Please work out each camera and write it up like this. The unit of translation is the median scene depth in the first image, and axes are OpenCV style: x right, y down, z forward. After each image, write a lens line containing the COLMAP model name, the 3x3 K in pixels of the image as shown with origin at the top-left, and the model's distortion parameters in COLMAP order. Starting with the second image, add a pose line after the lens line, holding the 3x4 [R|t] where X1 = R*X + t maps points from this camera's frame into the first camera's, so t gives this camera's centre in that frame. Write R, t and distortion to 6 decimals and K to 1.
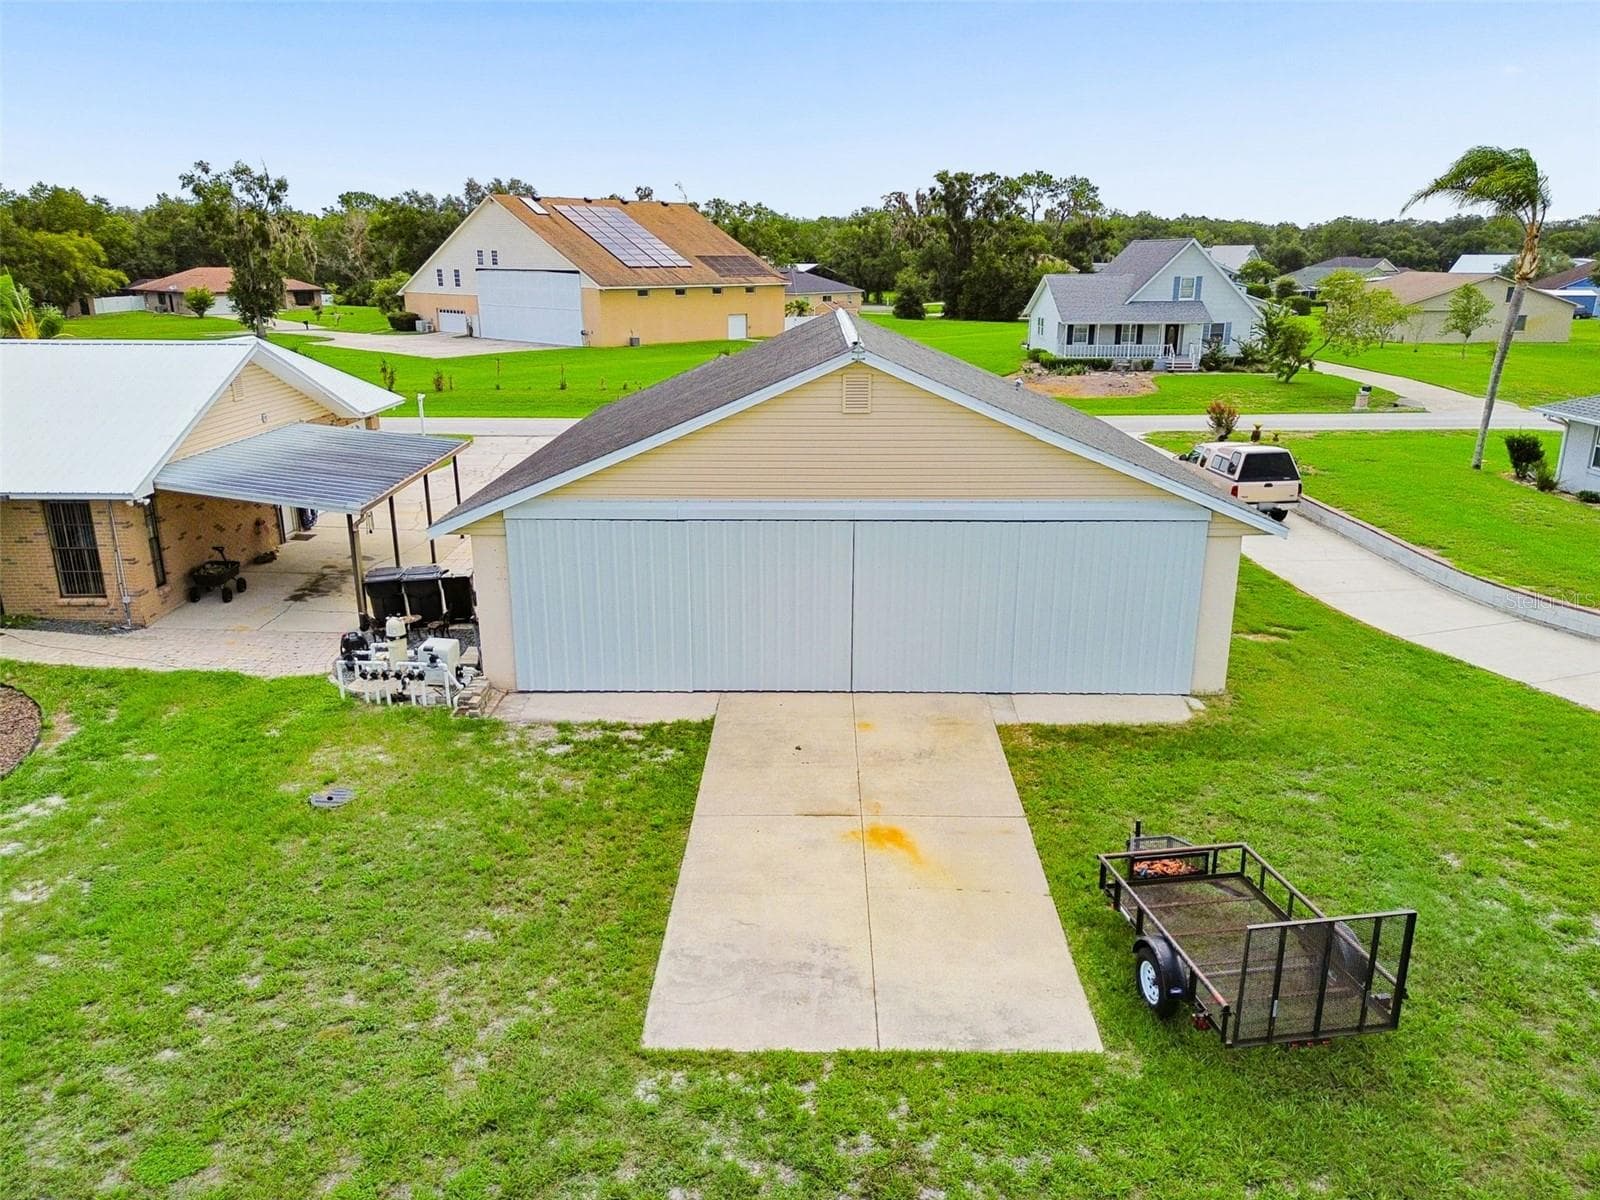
lens RADIAL K [[1135.6, 0, 801.0], [0, 1135.6, 596.5], [0, 0, 1]] dist [0.063446, -0.050219]
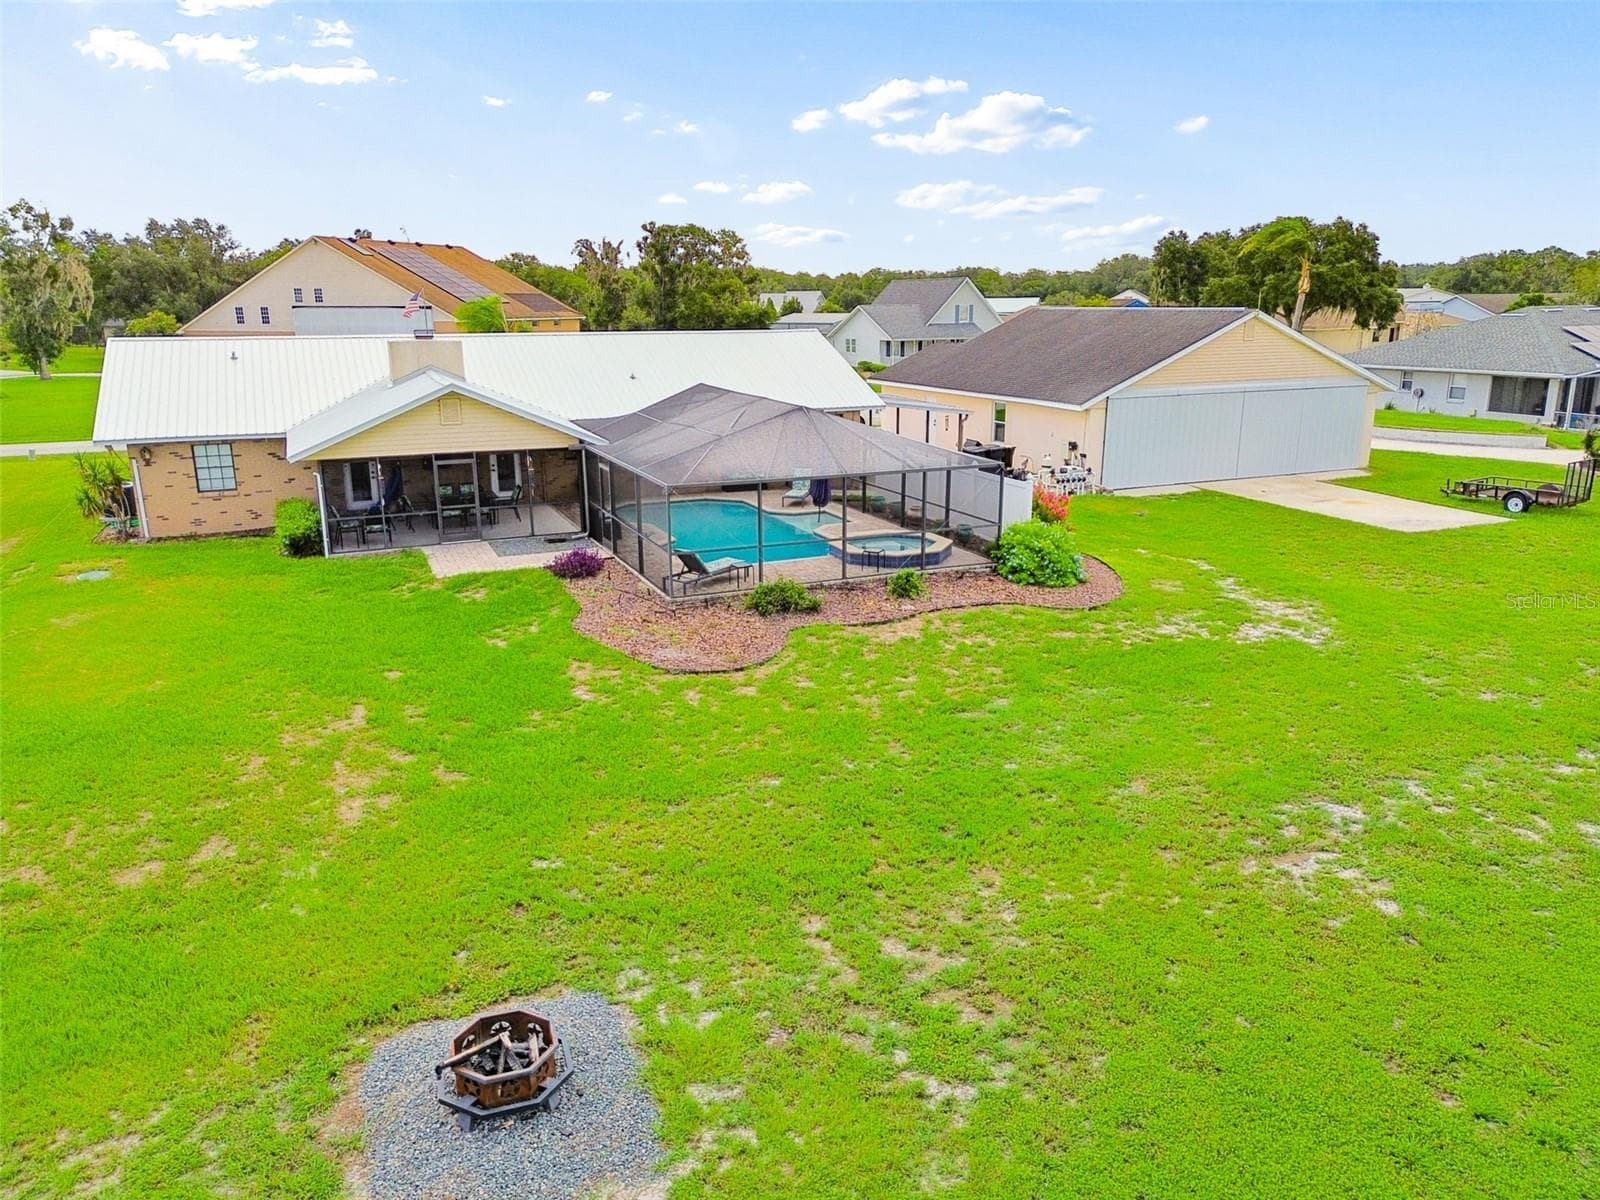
lens RADIAL K [[1147.1, 0, 799.4], [0, 1147.1, 583.1], [0, 0, 1]] dist [0.063715, -0.046771]
pose [[0.915951, -0.102639, 0.387942, -0.834027], [0.122597, 0.992090, -0.026978, 0.127075], [-0.382105, 0.072271, 0.921289, -0.336795]]
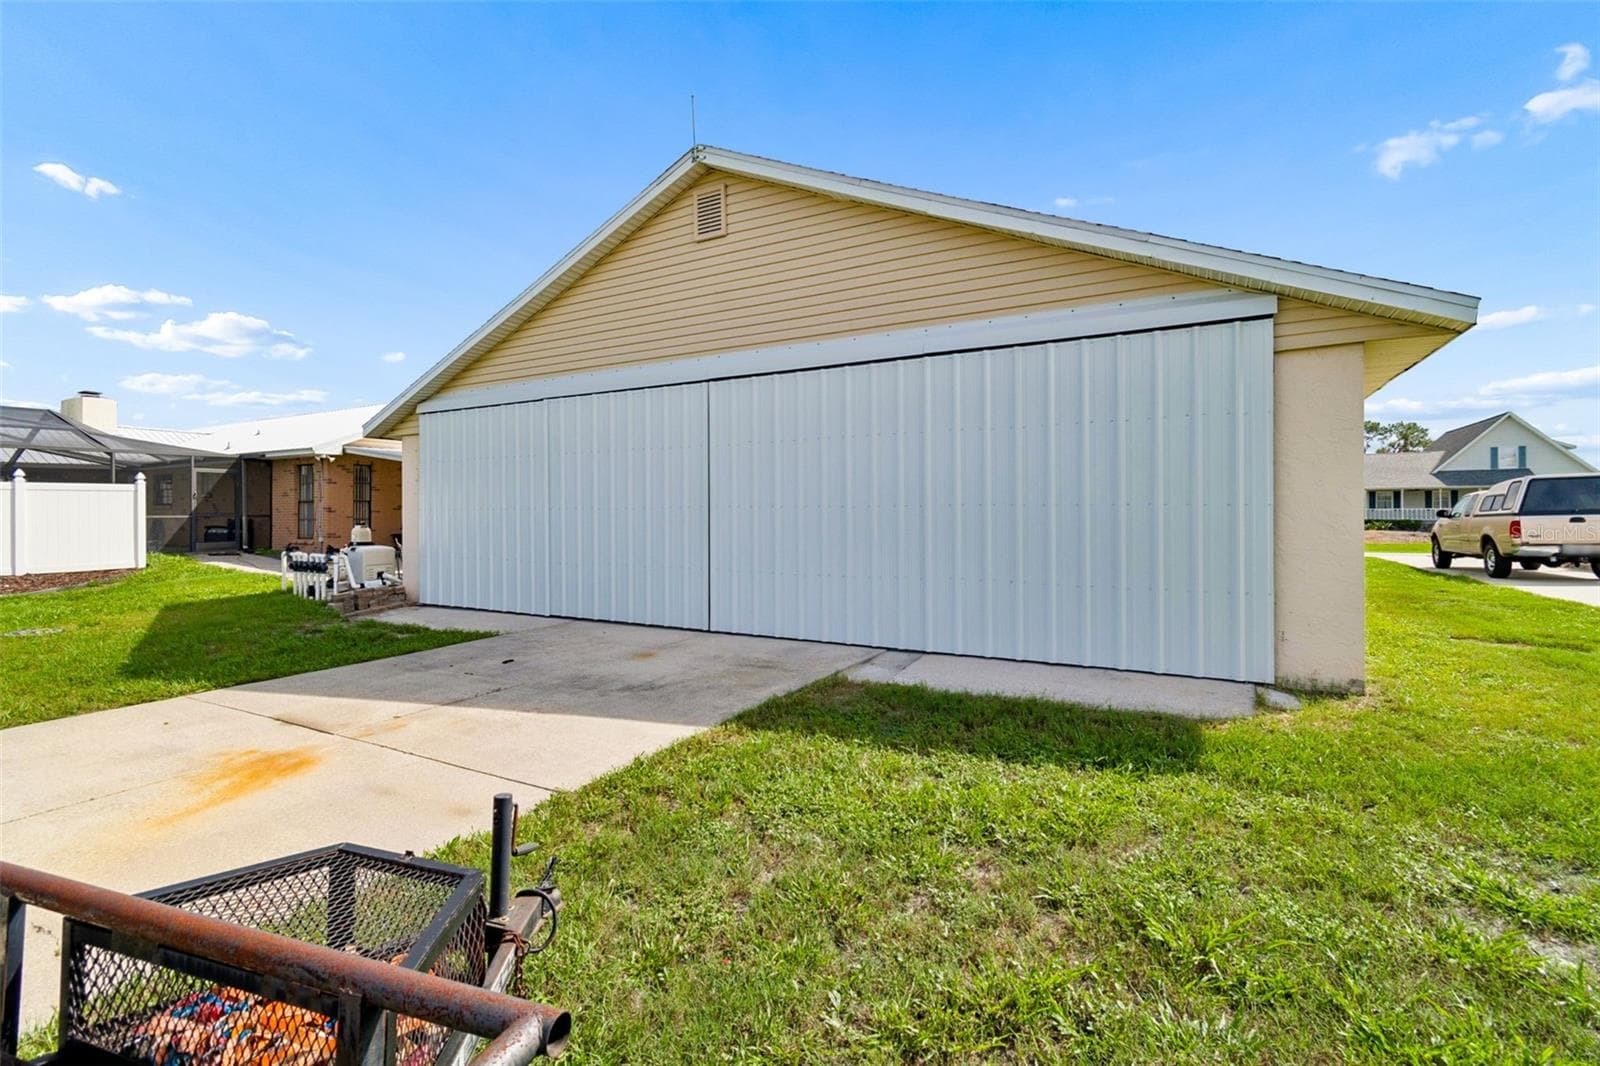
lens RADIAL K [[718.2, 0, 799.4], [0, 718.2, 518.4], [0, 0, 1]] dist [-0.004747, 0.000172]
pose [[0.876808, -0.001008, -0.480840, 0.170982], [-0.132817, 0.960585, -0.244204, 0.065318], [0.462134, 0.277983, 0.842115, 0.347279]]
